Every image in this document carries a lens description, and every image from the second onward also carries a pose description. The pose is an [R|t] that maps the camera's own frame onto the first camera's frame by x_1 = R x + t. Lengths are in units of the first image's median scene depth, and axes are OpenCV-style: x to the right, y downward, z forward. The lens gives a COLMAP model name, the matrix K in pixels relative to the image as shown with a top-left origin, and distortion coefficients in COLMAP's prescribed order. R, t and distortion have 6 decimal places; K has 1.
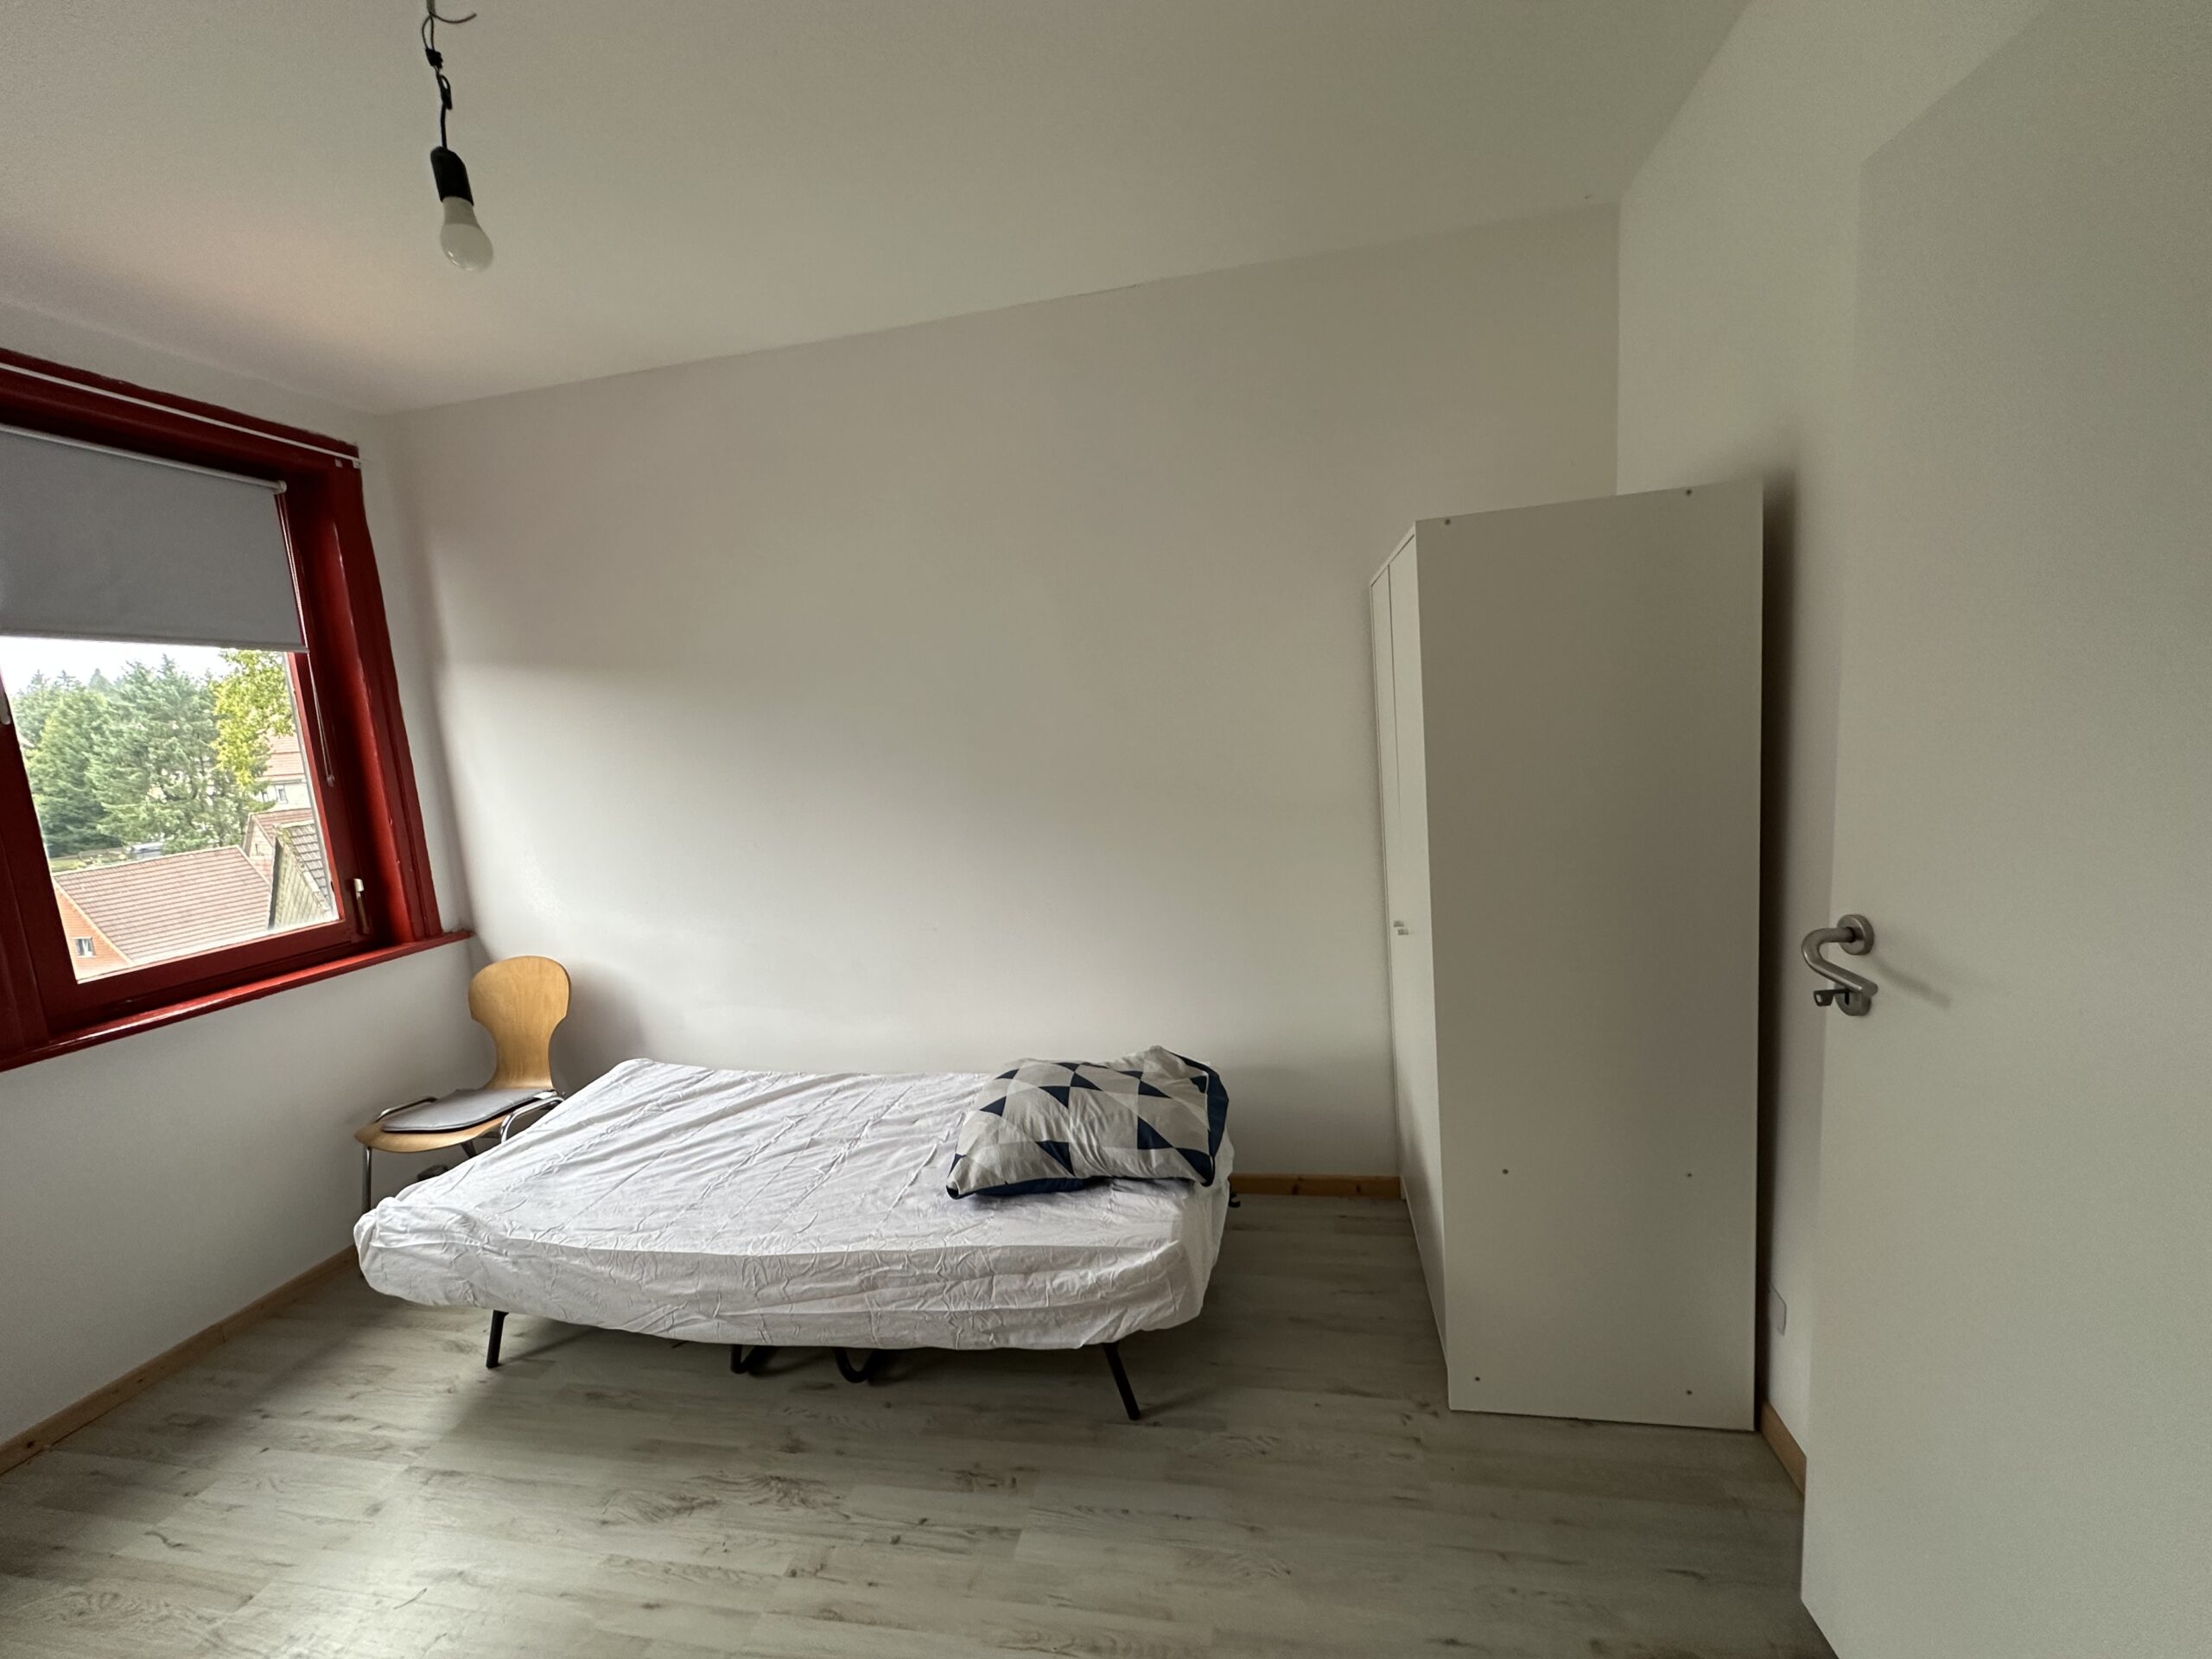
lens RADIAL K [[883.2, 0, 1105.7], [0, 883.2, 831.3], [0, 0, 1]] dist [-0.002820, 0.000980]
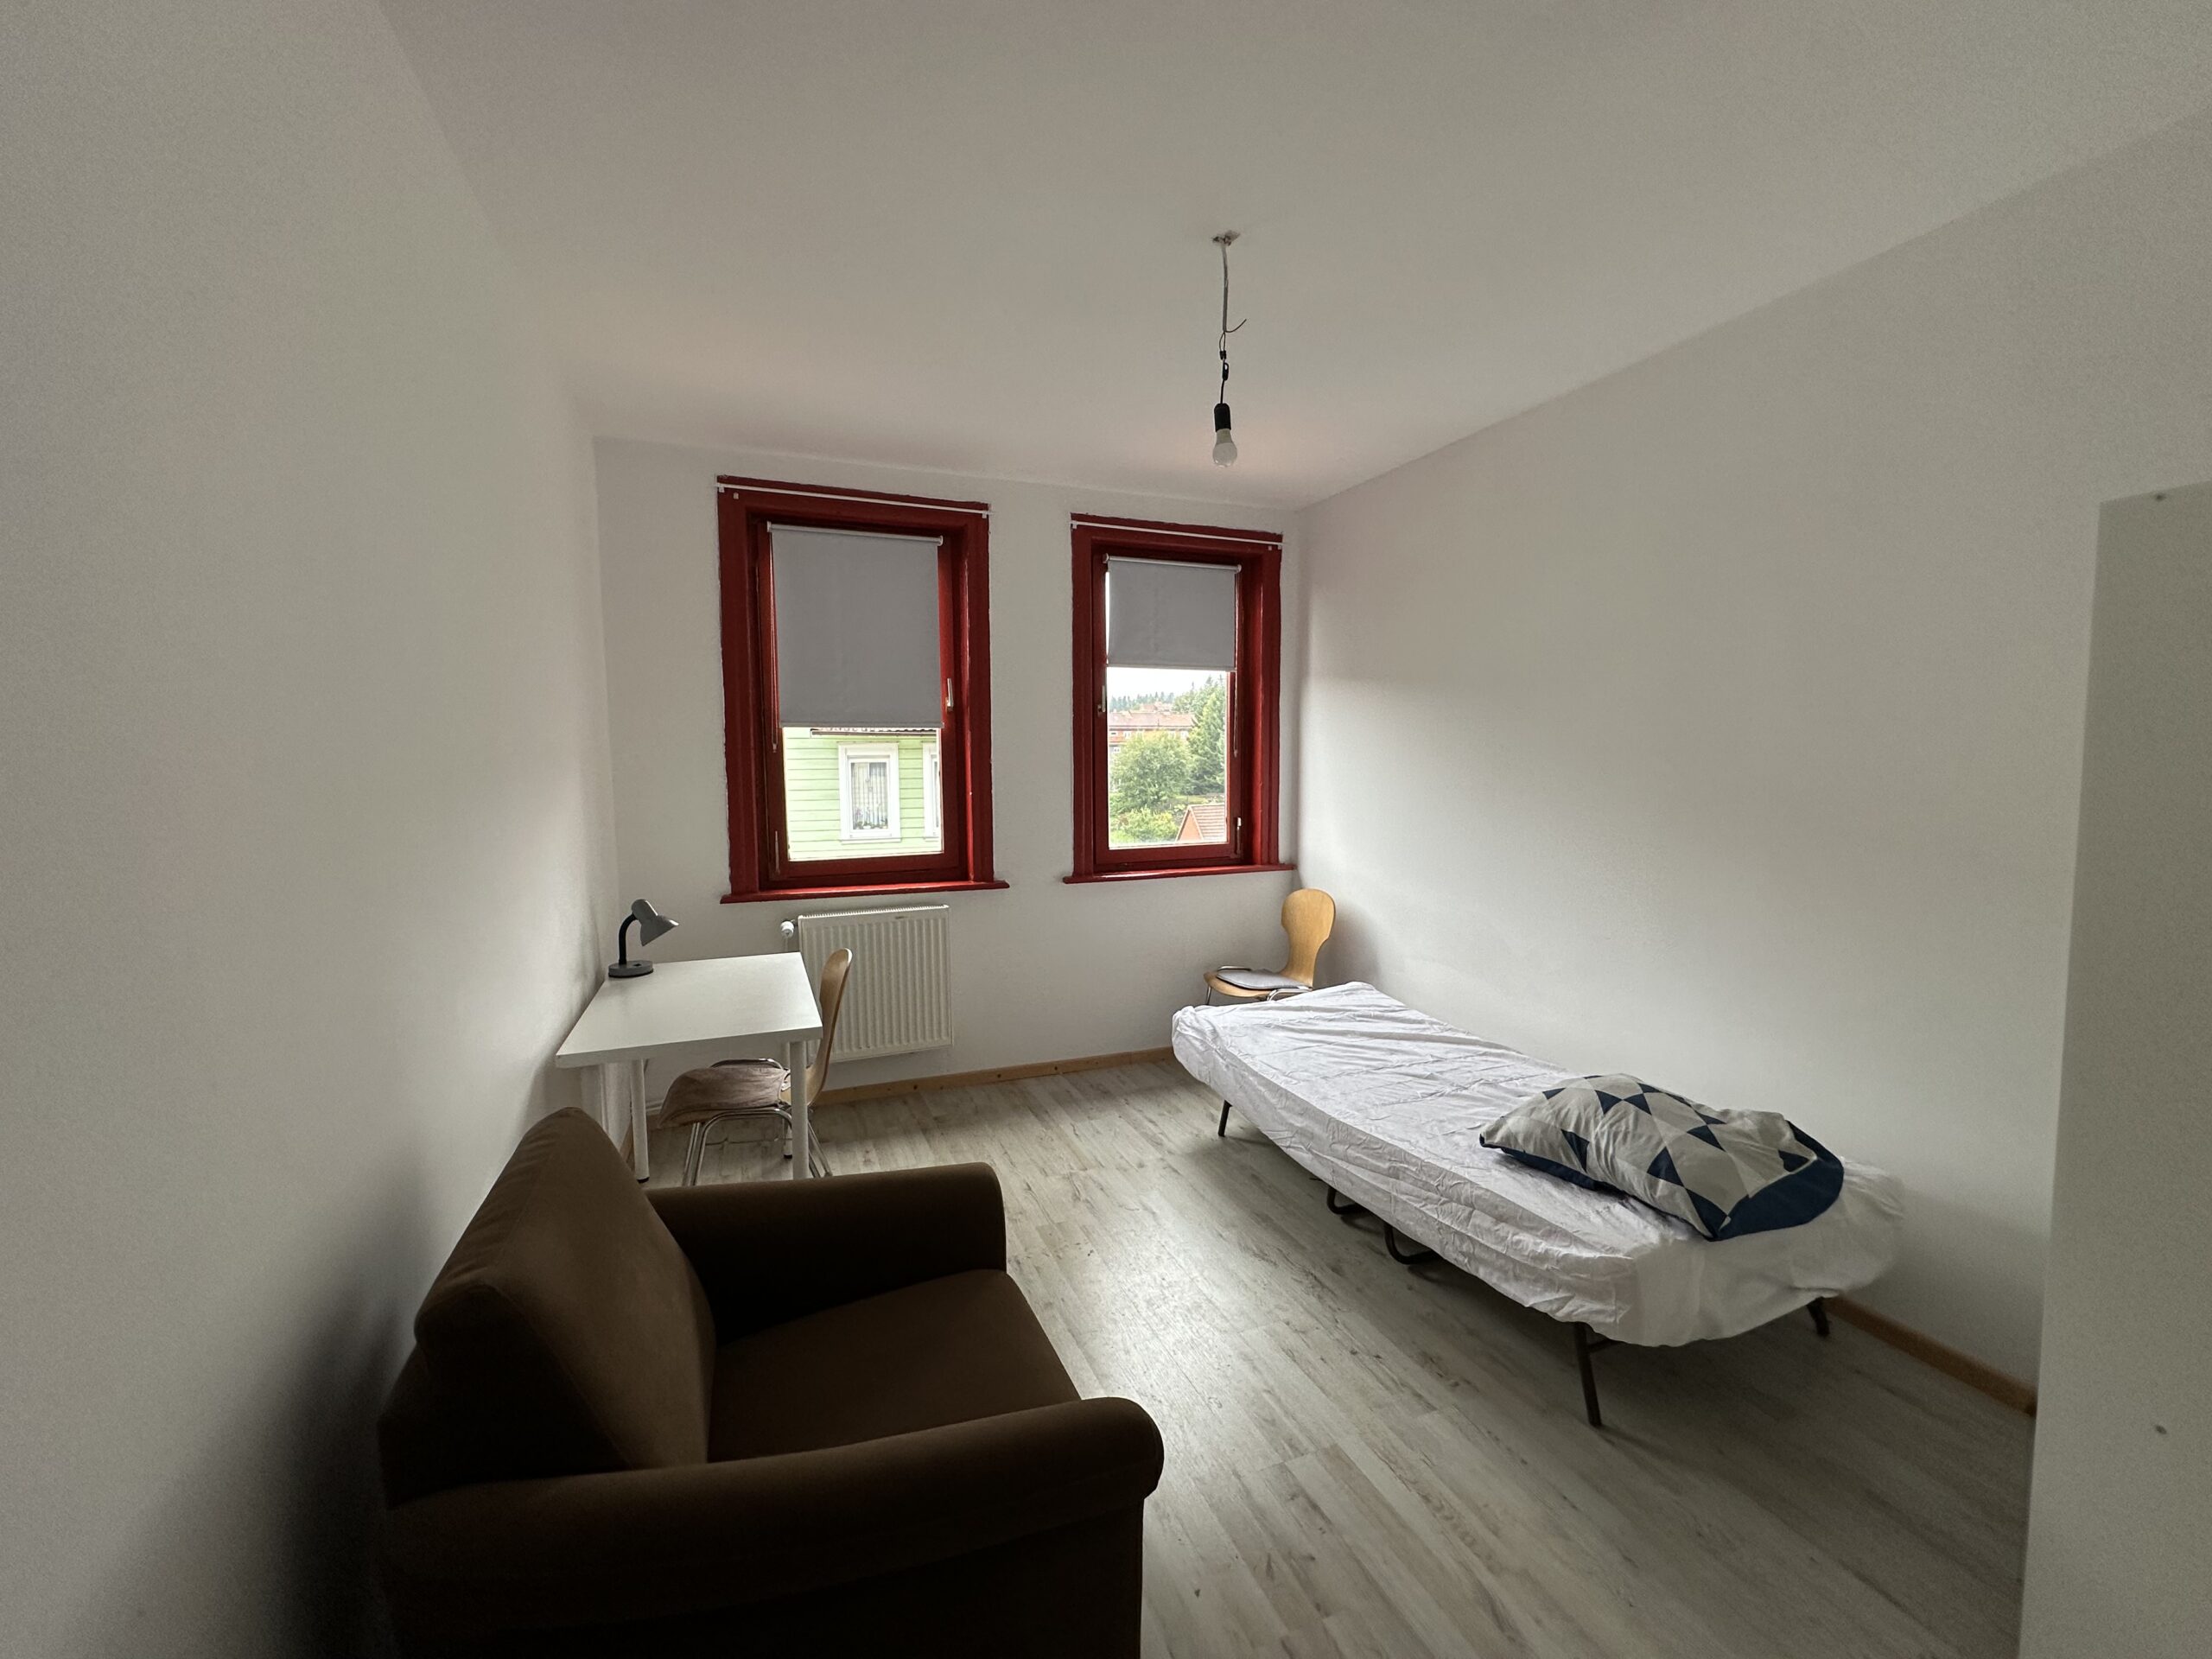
lens RADIAL K [[883.2, 0, 1103.6], [0, 883.2, 828.8], [0, 0, 1]] dist [-0.002820, 0.000980]
pose [[0.546126, 0.139352, -0.826031, 0.451046], [-0.142883, 0.987113, 0.072061, -0.006237], [0.825428, 0.078671, 0.558999, -0.087100]]
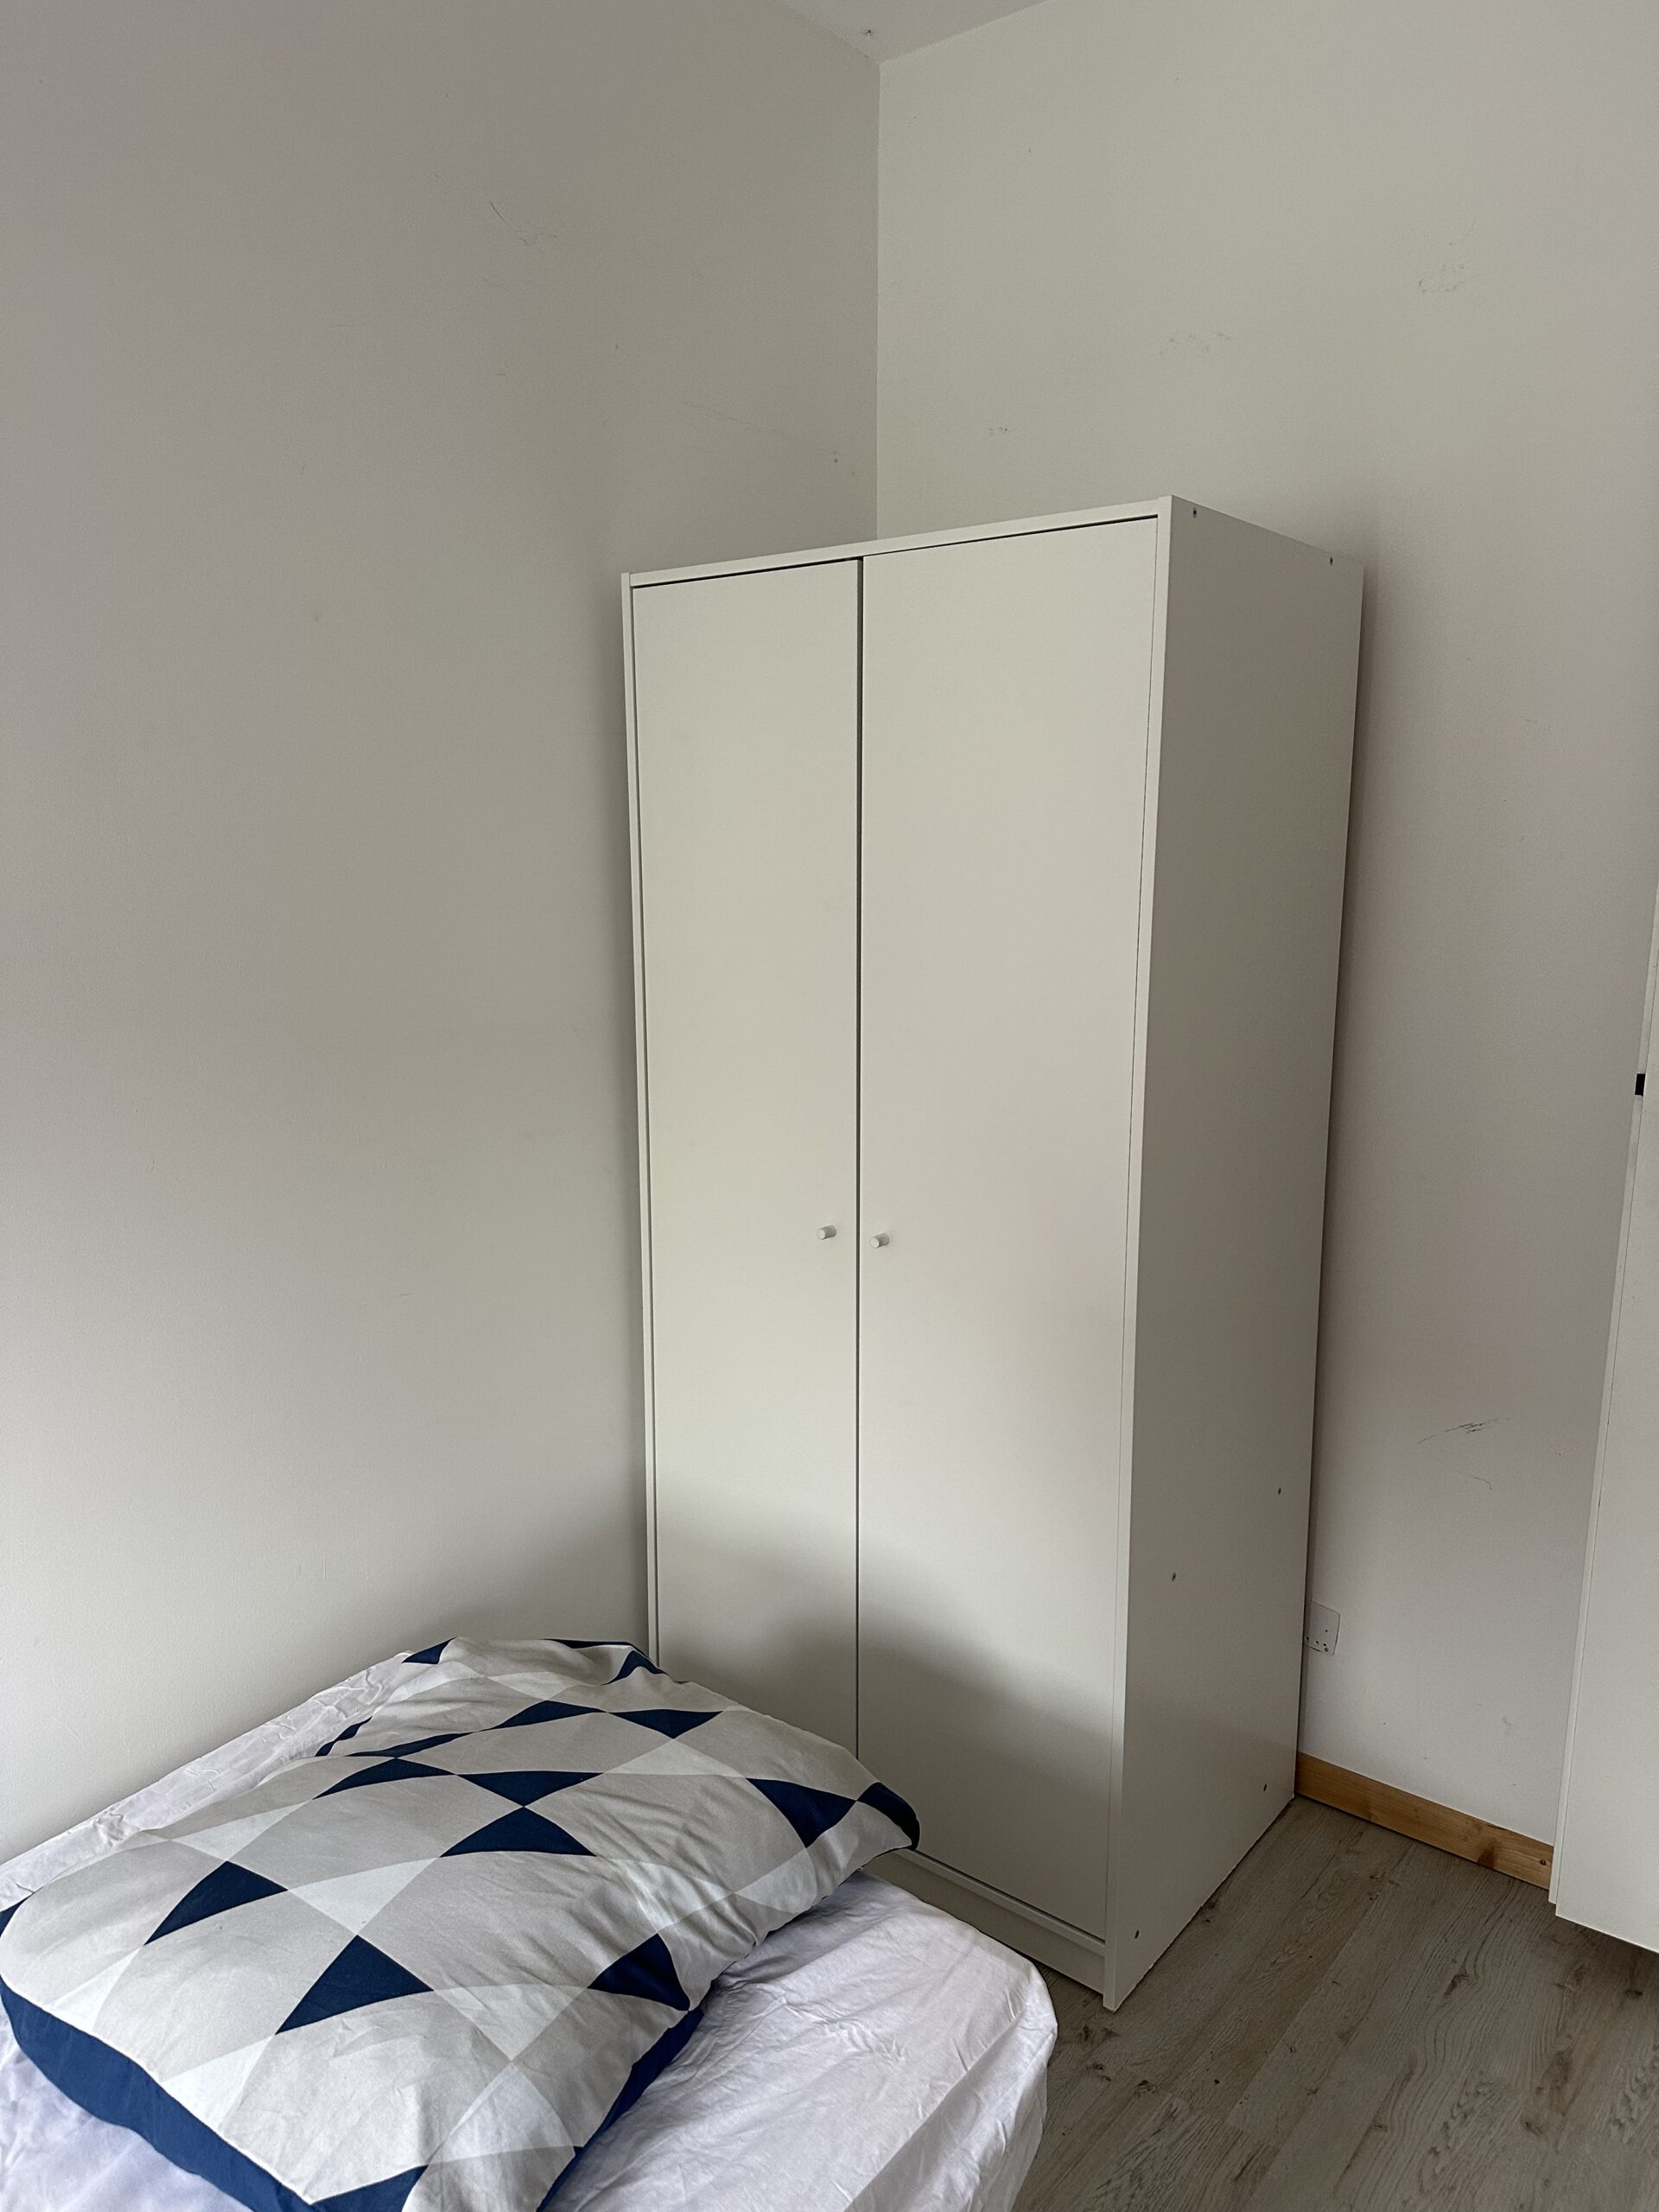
lens RADIAL K [[1551.2, 0, 845.0], [0, 1551.2, 1116.2], [0, 0, 1]] dist [0.064113, -0.075589]
pose [[0.449392, -0.075469, 0.890141, -0.557732], [0.074714, 0.996109, 0.046733, -0.010947], [-0.890205, 0.045505, 0.453282, 0.614845]]
